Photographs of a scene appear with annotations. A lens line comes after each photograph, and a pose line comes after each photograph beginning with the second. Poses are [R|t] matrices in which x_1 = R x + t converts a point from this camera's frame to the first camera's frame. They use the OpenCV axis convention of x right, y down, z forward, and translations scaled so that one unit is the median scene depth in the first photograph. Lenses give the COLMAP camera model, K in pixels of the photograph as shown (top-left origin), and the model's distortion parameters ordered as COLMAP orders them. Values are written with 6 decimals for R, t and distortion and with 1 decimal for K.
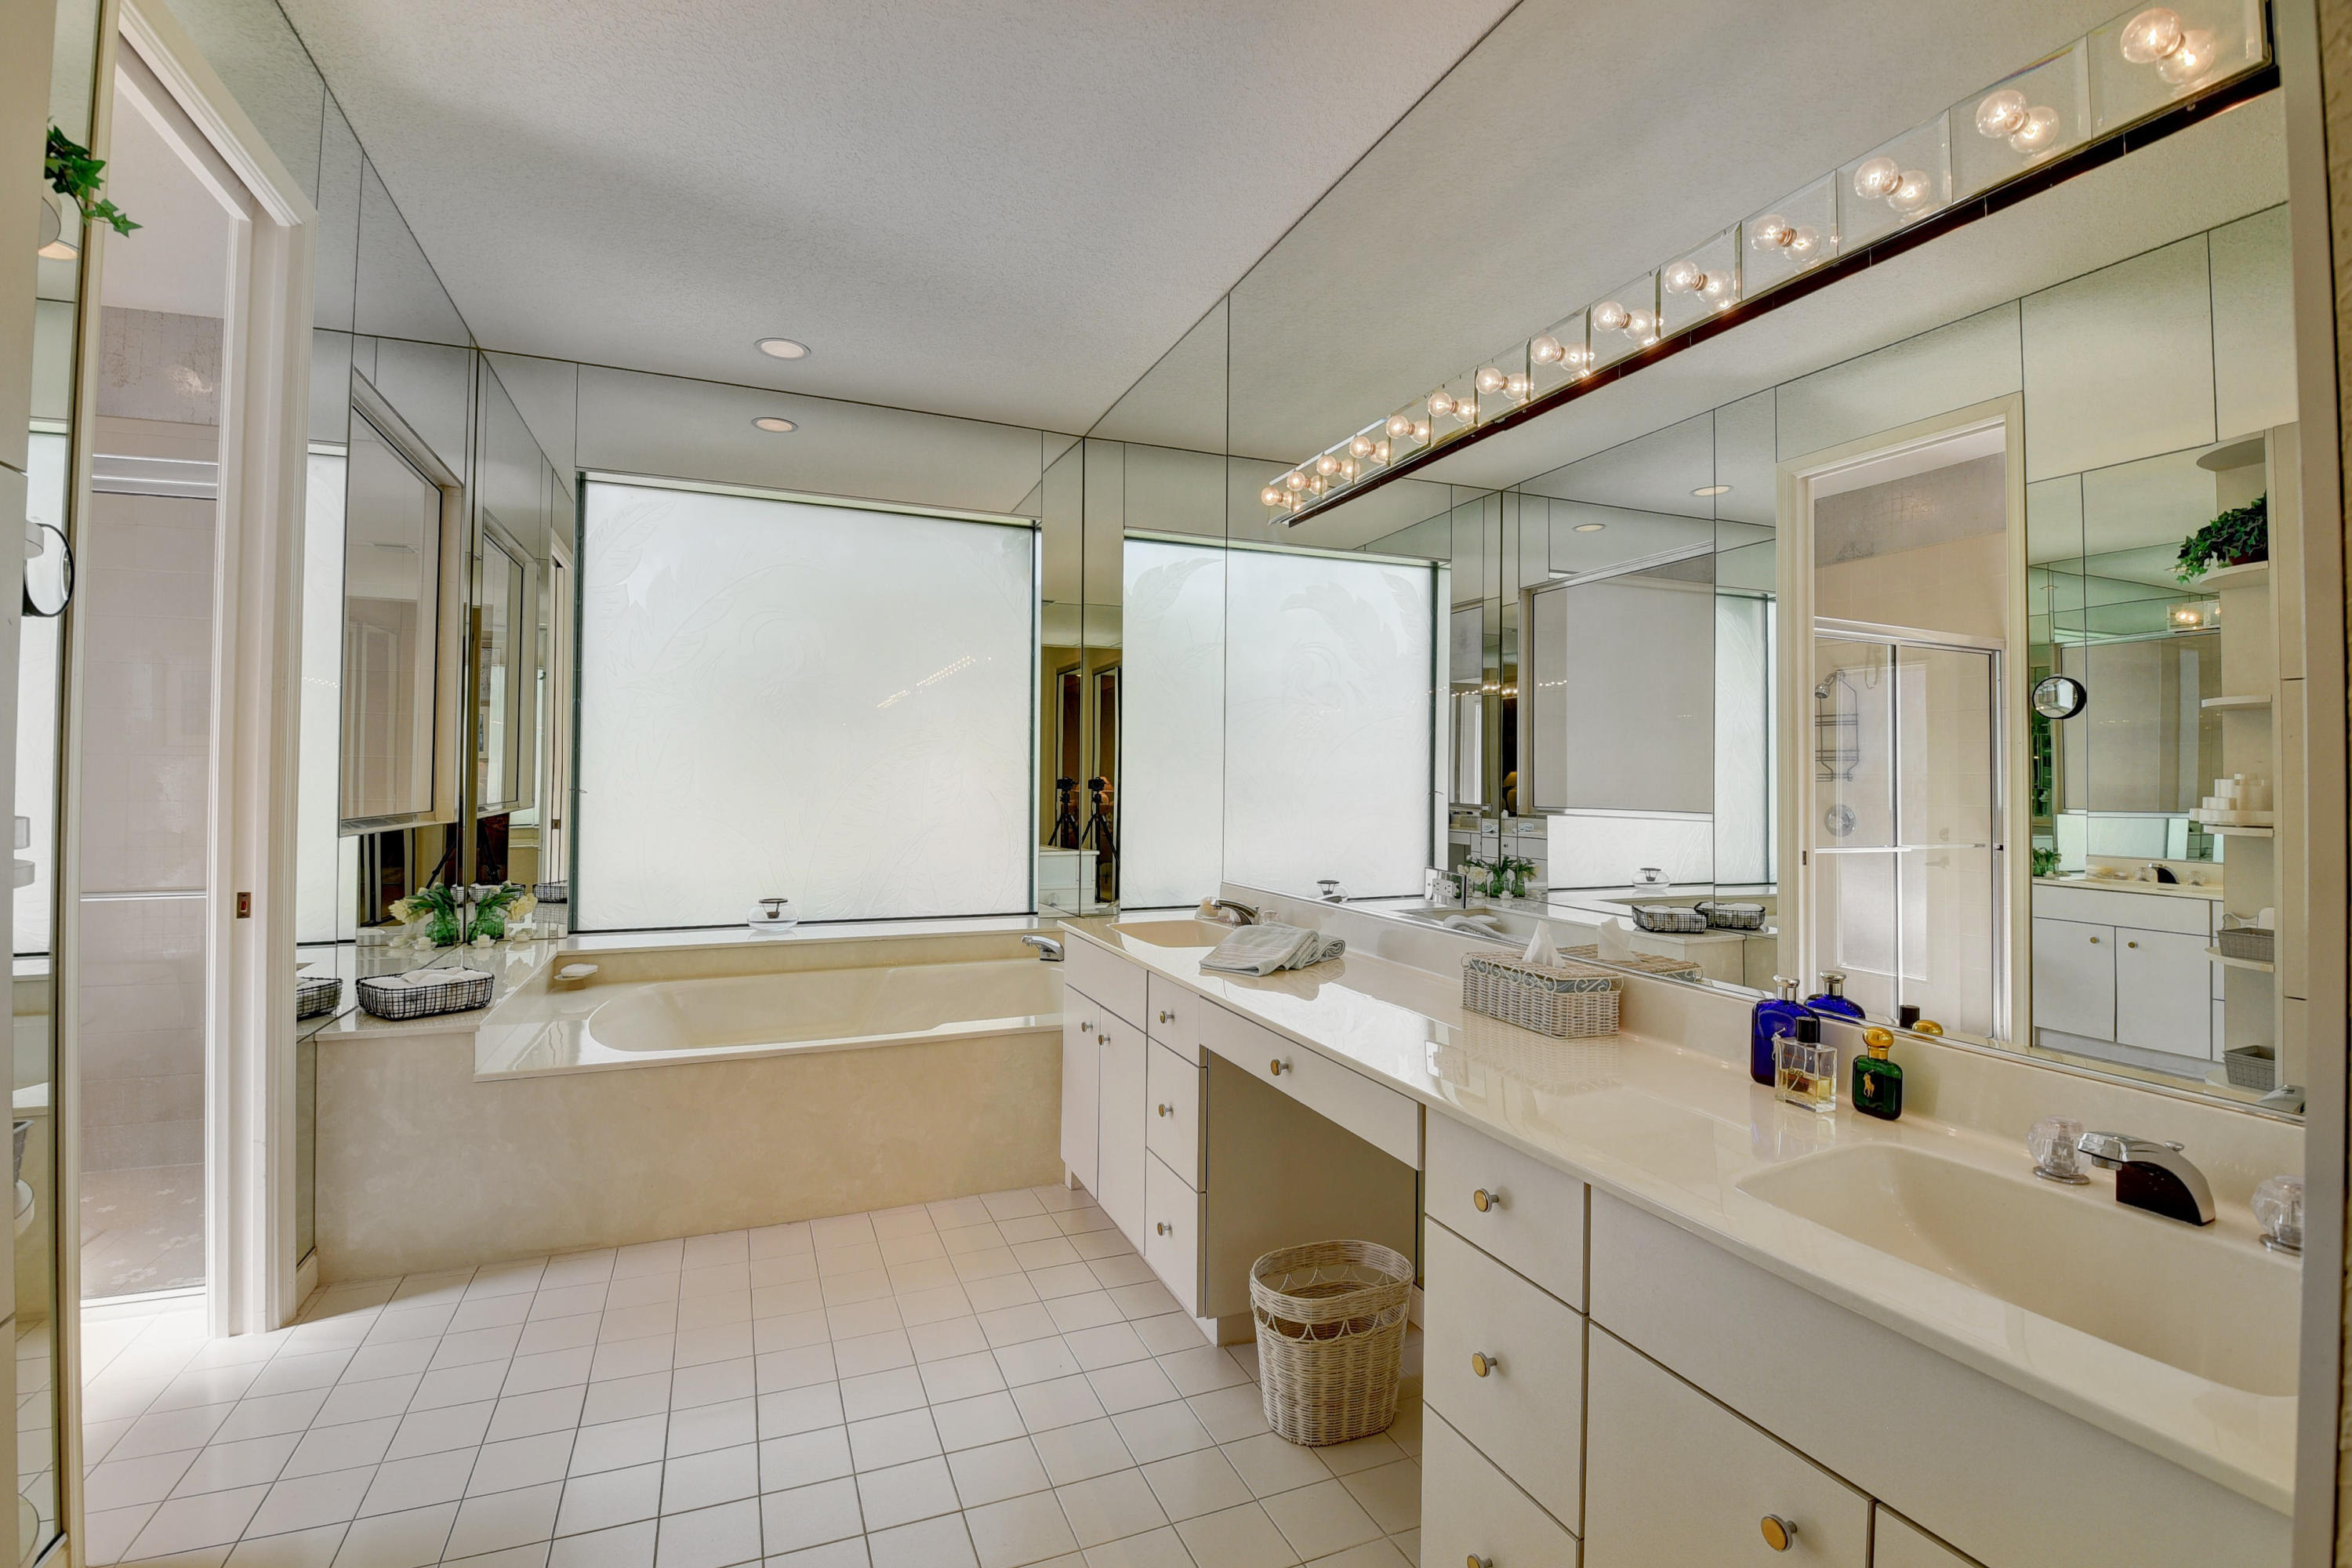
lens RADIAL K [[1025.4, 0, 1167.9], [0, 1025.4, 766.2], [0, 0, 1]] dist [0.002361, -0.015463]
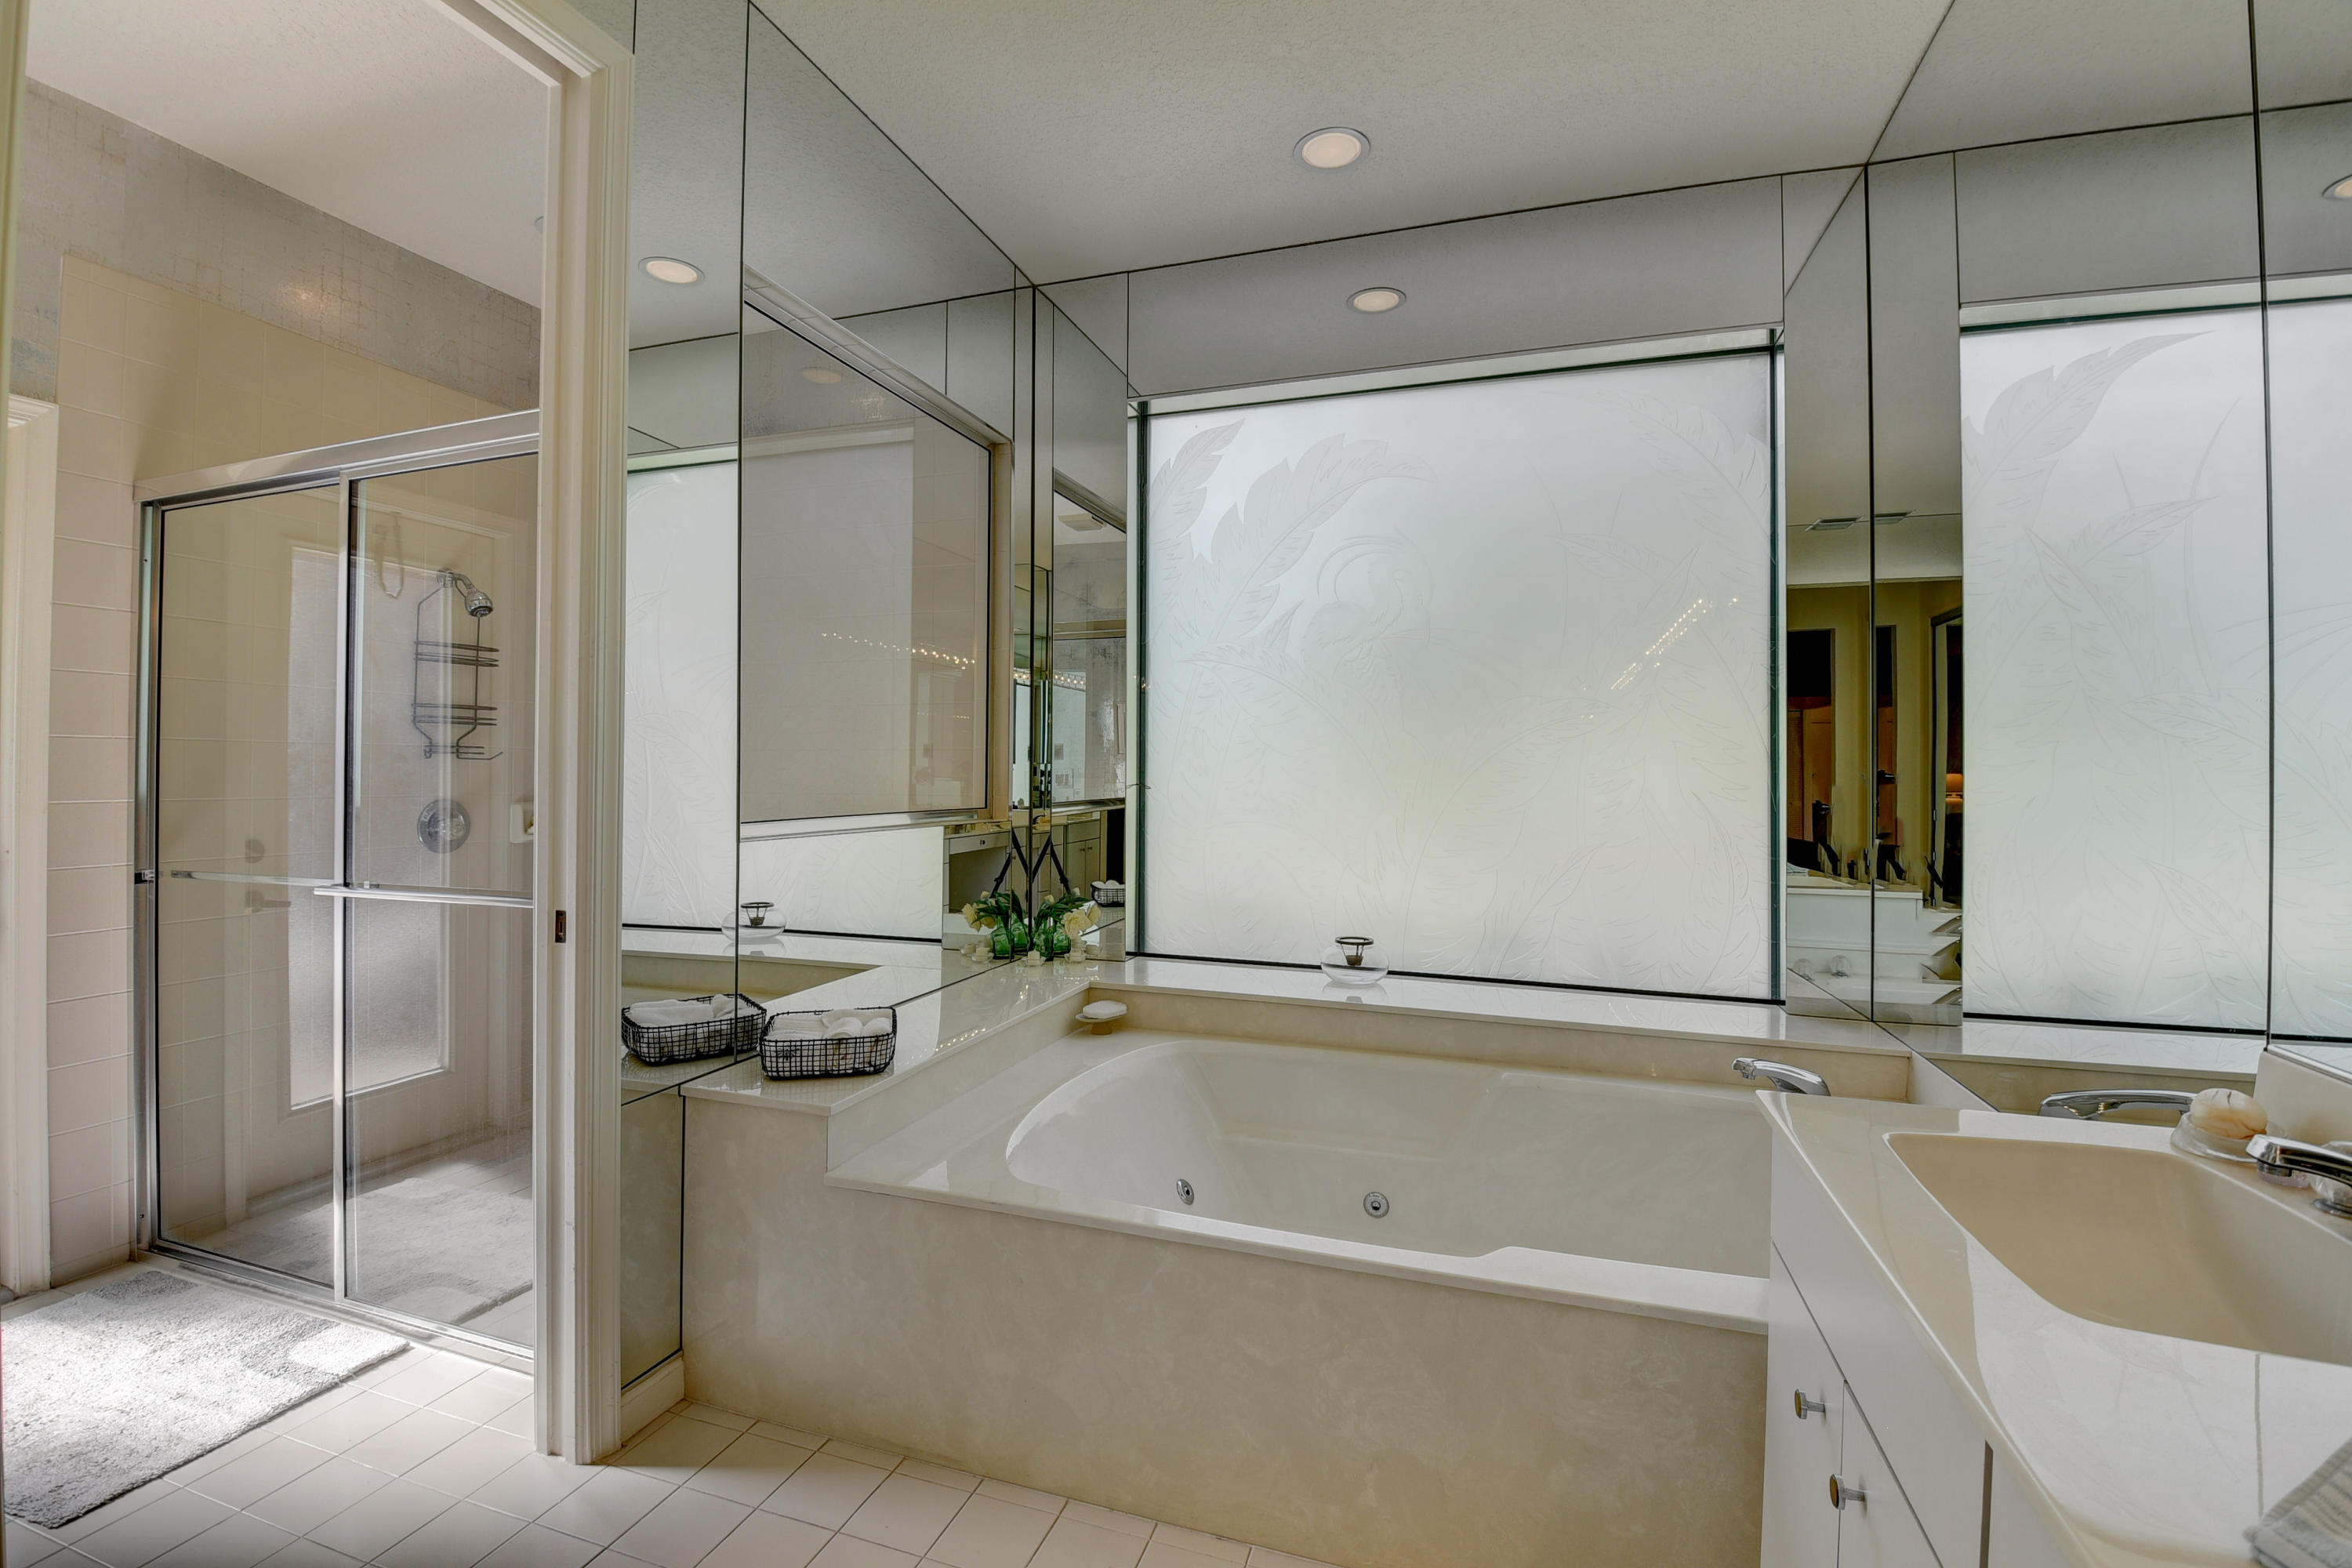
lens RADIAL K [[1025.4, 0, 1179.2], [0, 1025.4, 745.3], [0, 0, 1]] dist [0.002361, -0.015463]
pose [[0.748796, -0.016316, -0.662600, 0.002493], [0.008153, 0.999848, -0.015407, 0.004584], [0.662751, 0.006135, 0.748815, 0.390886]]
